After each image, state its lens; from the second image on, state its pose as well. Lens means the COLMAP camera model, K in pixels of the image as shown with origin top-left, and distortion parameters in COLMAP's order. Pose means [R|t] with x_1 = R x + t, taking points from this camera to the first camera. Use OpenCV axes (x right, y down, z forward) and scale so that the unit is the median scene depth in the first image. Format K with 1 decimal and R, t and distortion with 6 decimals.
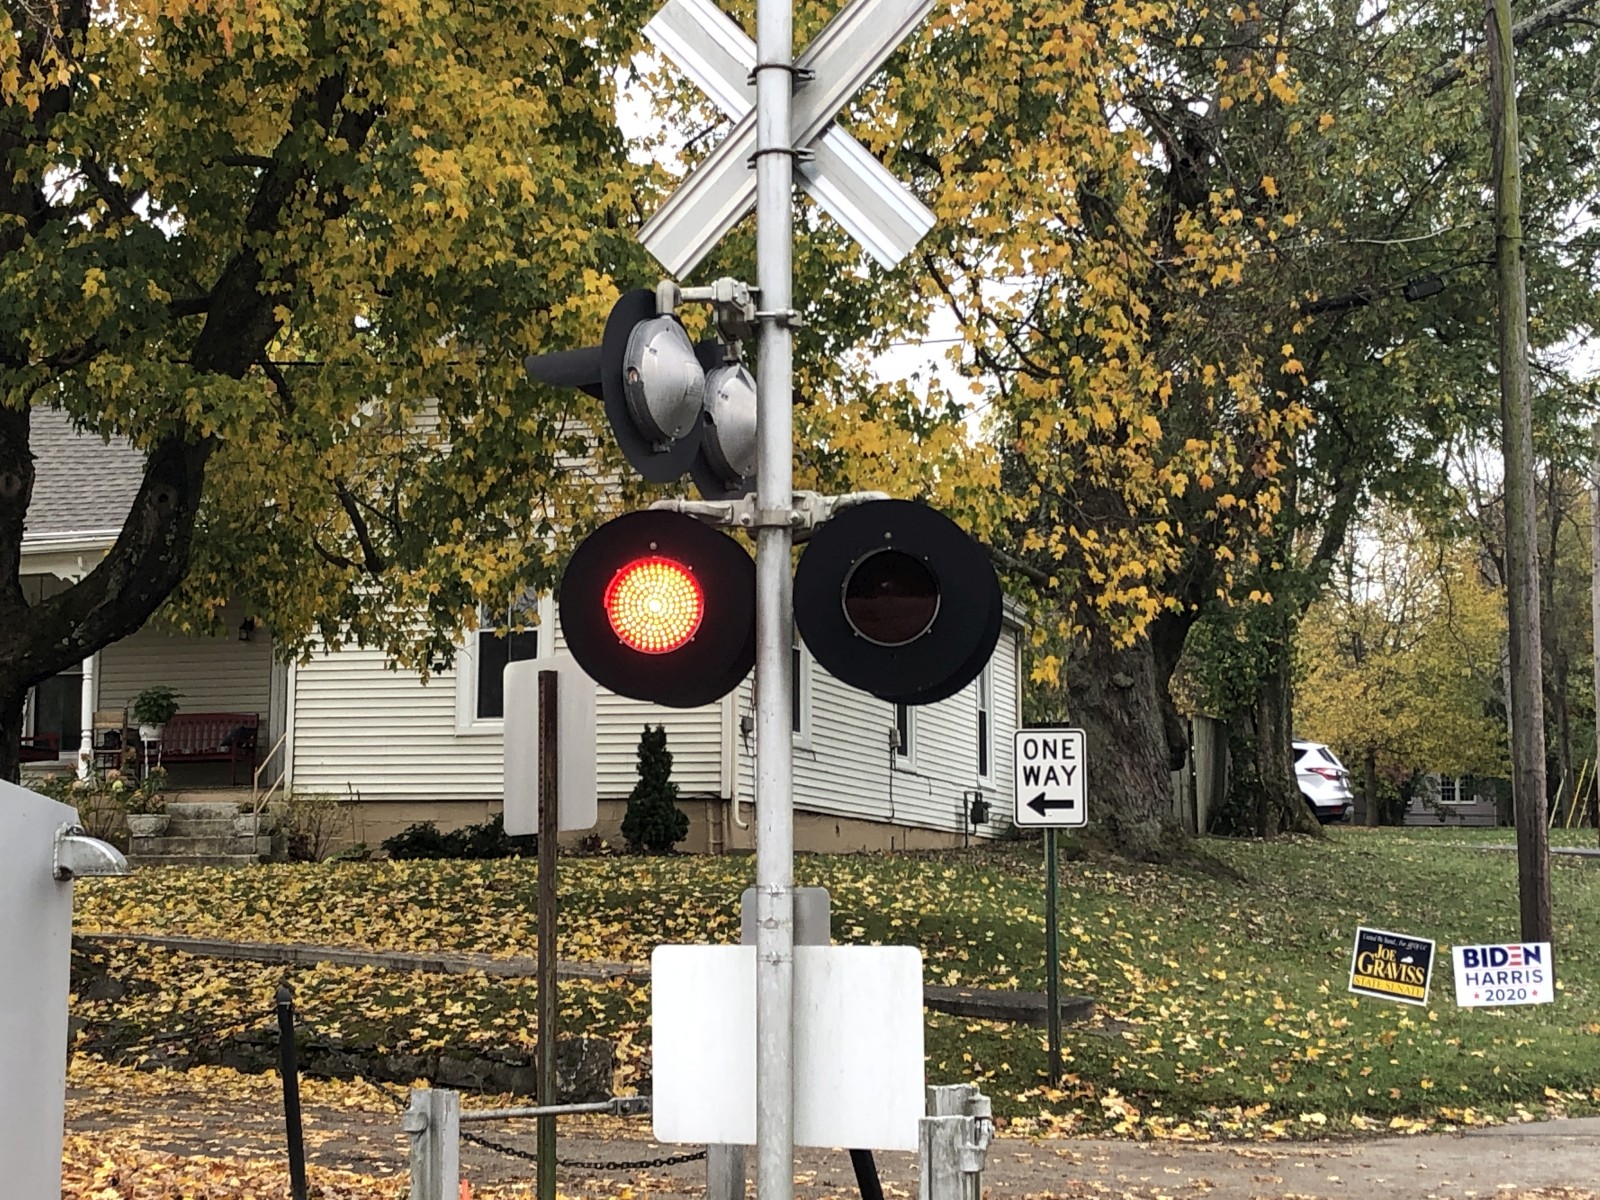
lens RADIAL K [[3006.7, 0, 800.0], [0, 3006.7, 600.0], [0, 0, 1]] dist [0.068329, 0.286438]
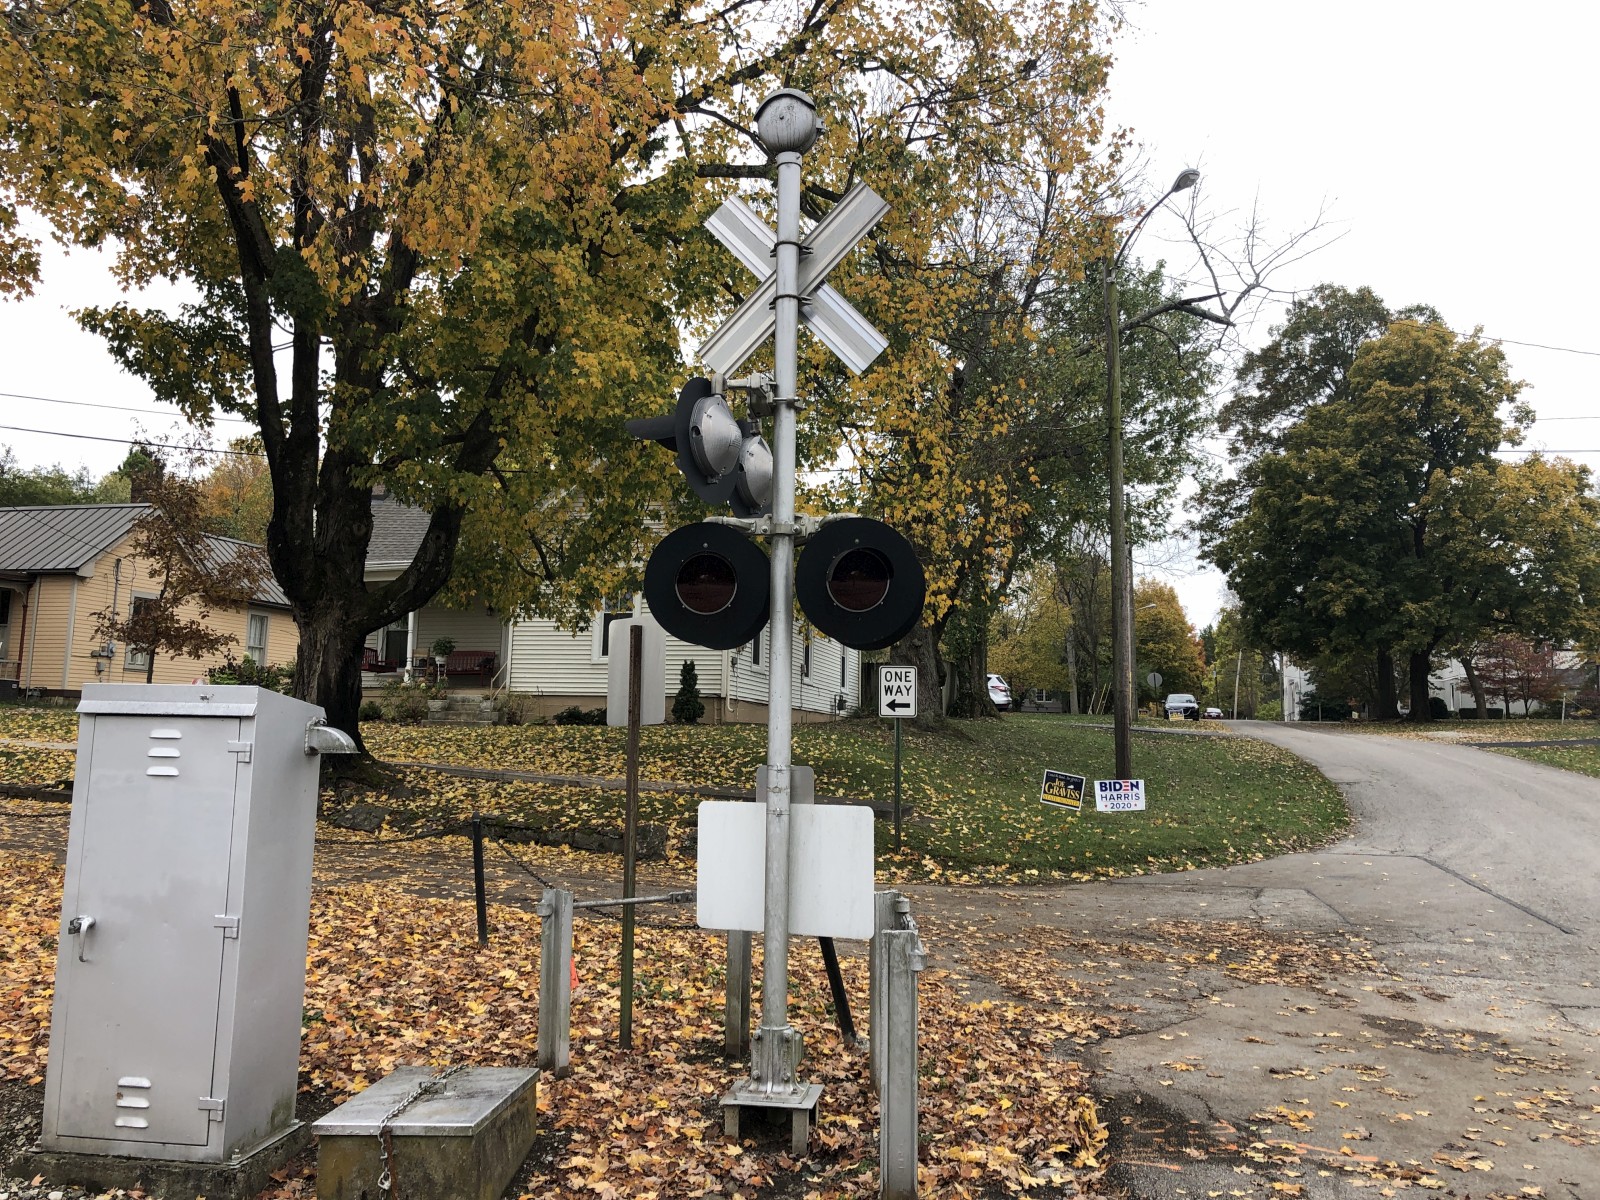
lens RADIAL K [[1318.9, 0, 791.8], [0, 1318.9, 570.5], [0, 0, 1]] dist [0.090469, -0.125677]
pose [[0.999299, 0.020752, 0.031173, -0.012065], [-0.019879, 0.999409, -0.028041, 0.006539], [-0.031737, 0.027402, 0.999121, 0.151709]]
